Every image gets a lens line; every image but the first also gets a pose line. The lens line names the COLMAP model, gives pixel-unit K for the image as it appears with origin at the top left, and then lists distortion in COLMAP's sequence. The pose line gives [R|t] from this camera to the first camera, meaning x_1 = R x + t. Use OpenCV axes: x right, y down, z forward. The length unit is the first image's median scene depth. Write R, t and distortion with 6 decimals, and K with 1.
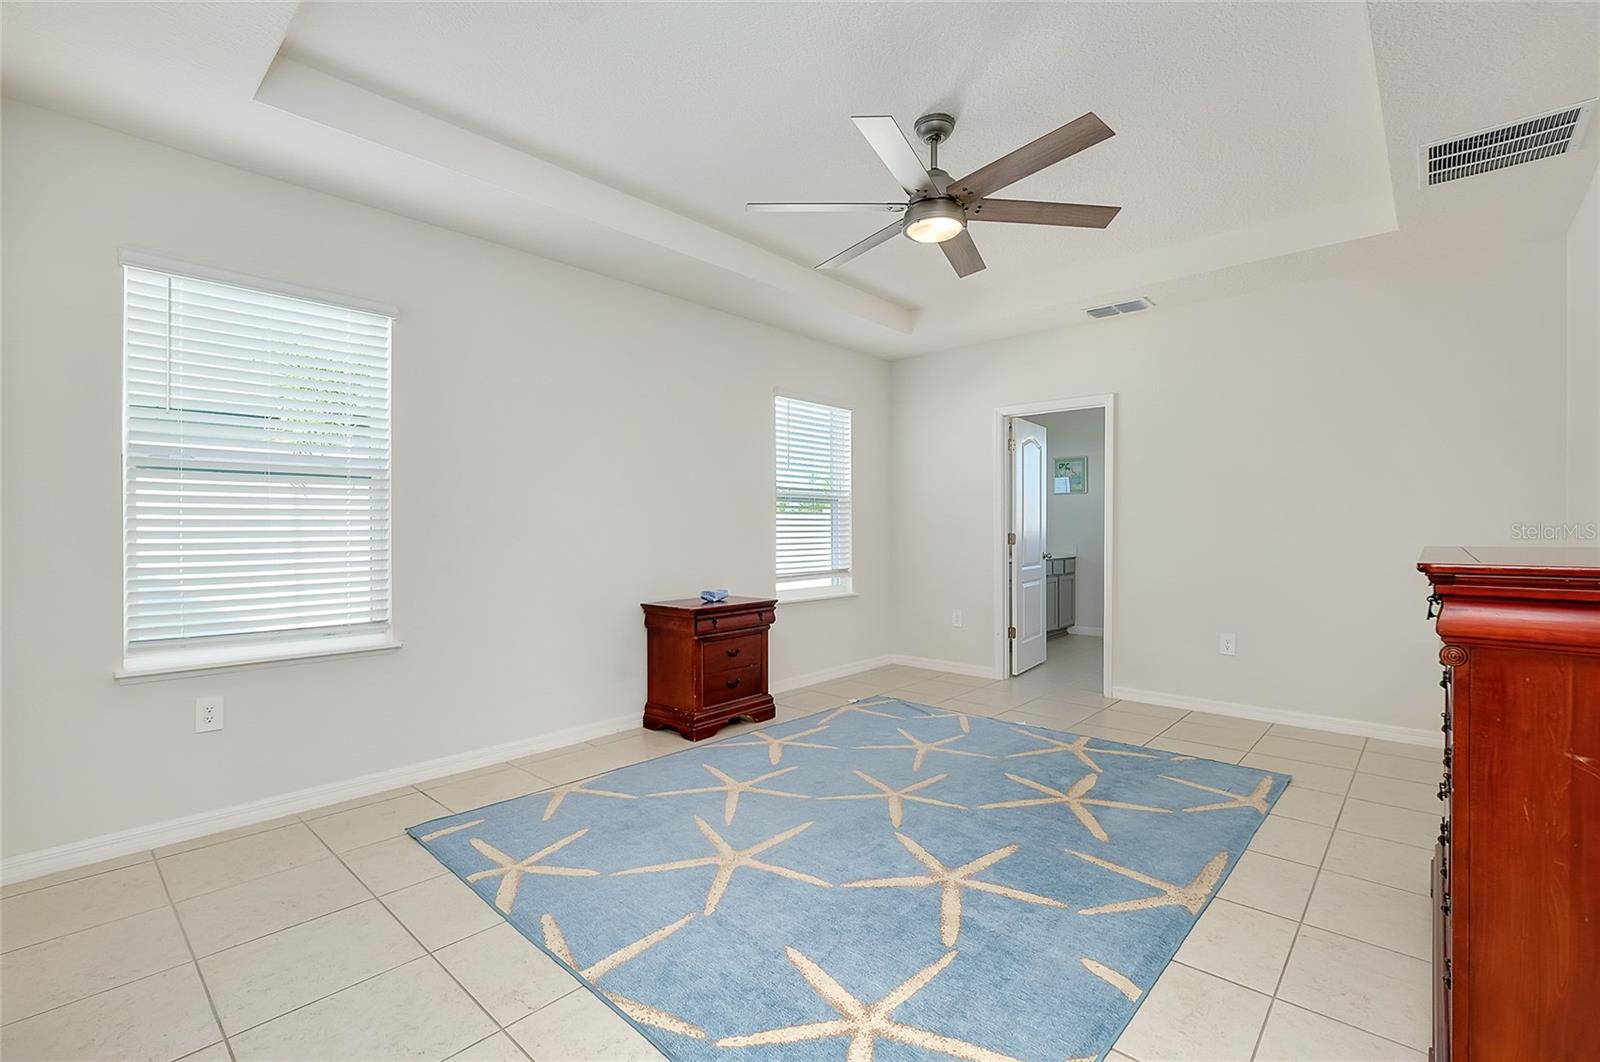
lens RADIAL K [[708.6, 0, 802.6], [0, 708.6, 532.4], [0, 0, 1]] dist [0.003275, -0.000195]
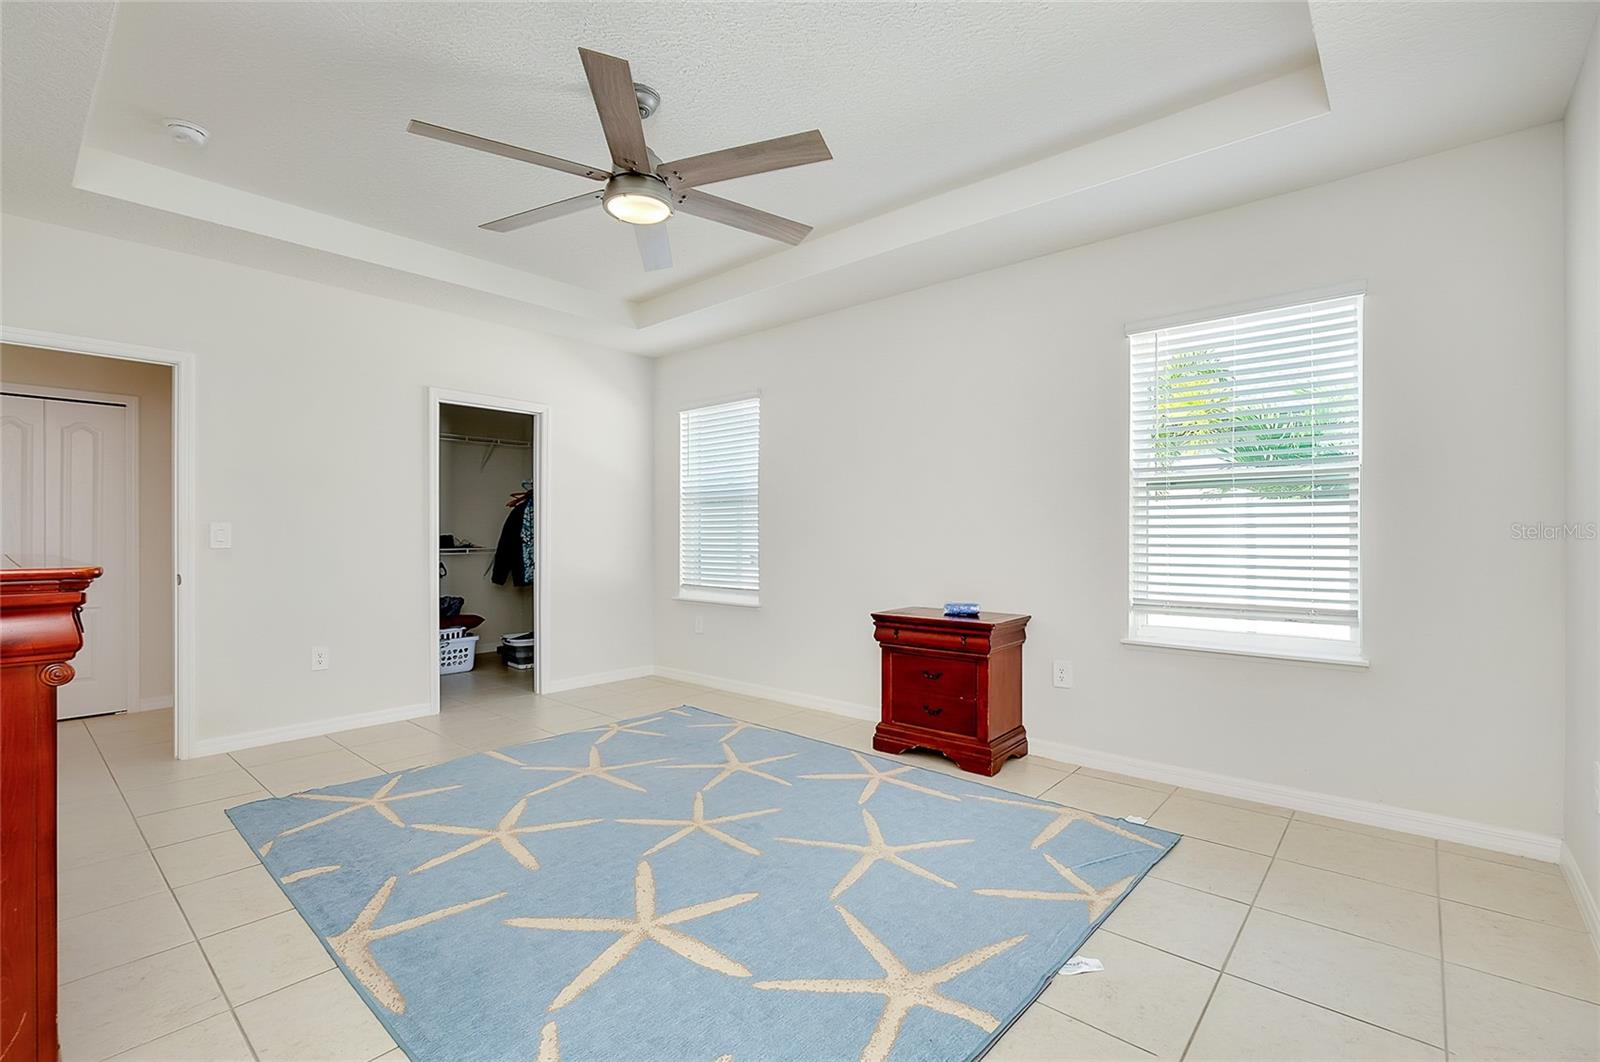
lens RADIAL K [[708.6, 0, 807.0], [0, 708.6, 528.9], [0, 0, 1]] dist [0.003275, -0.000195]
pose [[0.017439, -0.008296, -0.999814, 0.973229], [-0.006675, 0.999942, -0.008413, -0.000384], [0.999826, 0.006820, 0.017383, 1.045595]]
